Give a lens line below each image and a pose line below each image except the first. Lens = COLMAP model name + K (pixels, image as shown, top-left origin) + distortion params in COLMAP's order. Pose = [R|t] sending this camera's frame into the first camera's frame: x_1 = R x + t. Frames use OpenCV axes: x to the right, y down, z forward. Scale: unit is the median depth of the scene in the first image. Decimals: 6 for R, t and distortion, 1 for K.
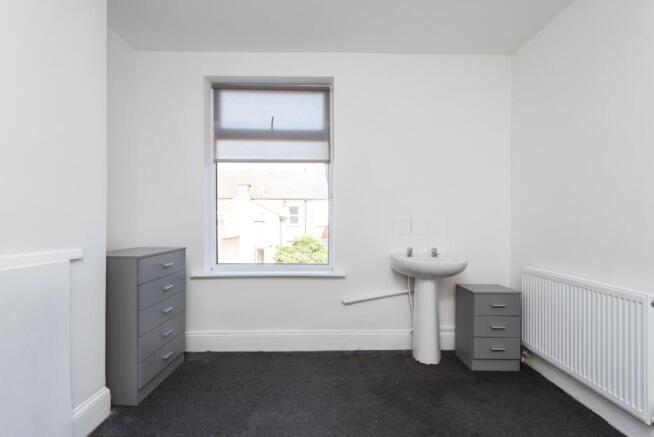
lens RADIAL K [[324.5, 0, 324.8], [0, 324.5, 225.8], [0, 0, 1]] dist [0.030183, -0.018747]
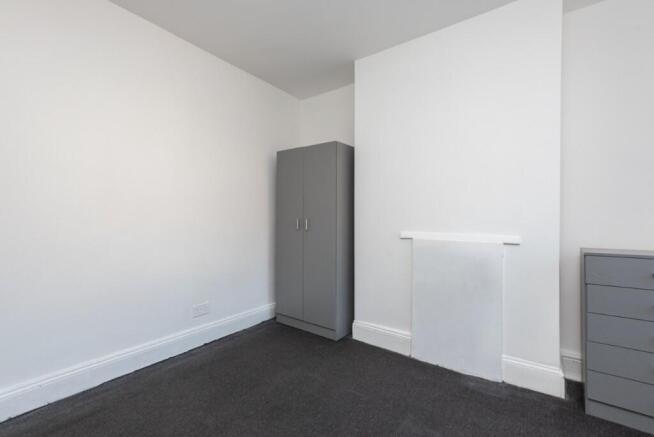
lens RADIAL K [[291.2, 0, 323.6], [0, 291.2, 219.3], [0, 0, 1]] dist [0.003836, -0.000547]
pose [[-0.601920, -0.015272, -0.798411, 0.385393], [-0.019018, 0.999808, -0.004786, 0.013686], [0.798330, 0.012304, -0.602094, 0.646500]]
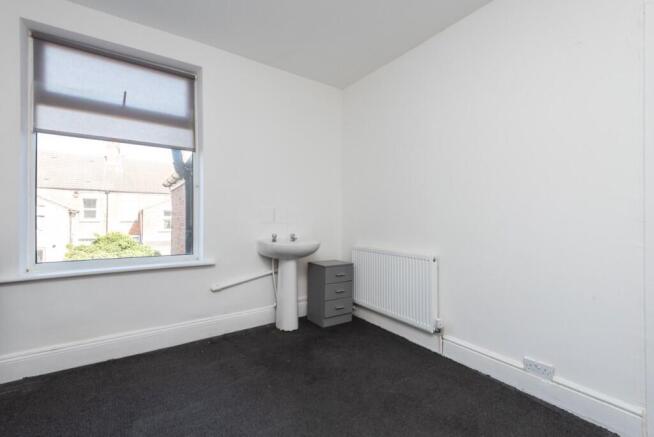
lens RADIAL K [[293.7, 0, 327.0], [0, 293.7, 218.5], [0, 0, 1]] dist [0.001564, -0.000843]
pose [[0.827957, 0.000335, 0.560792, -0.161597], [0.004477, 0.999964, -0.007207, 0.020368], [-0.560774, 0.008478, 0.827925, 0.033998]]
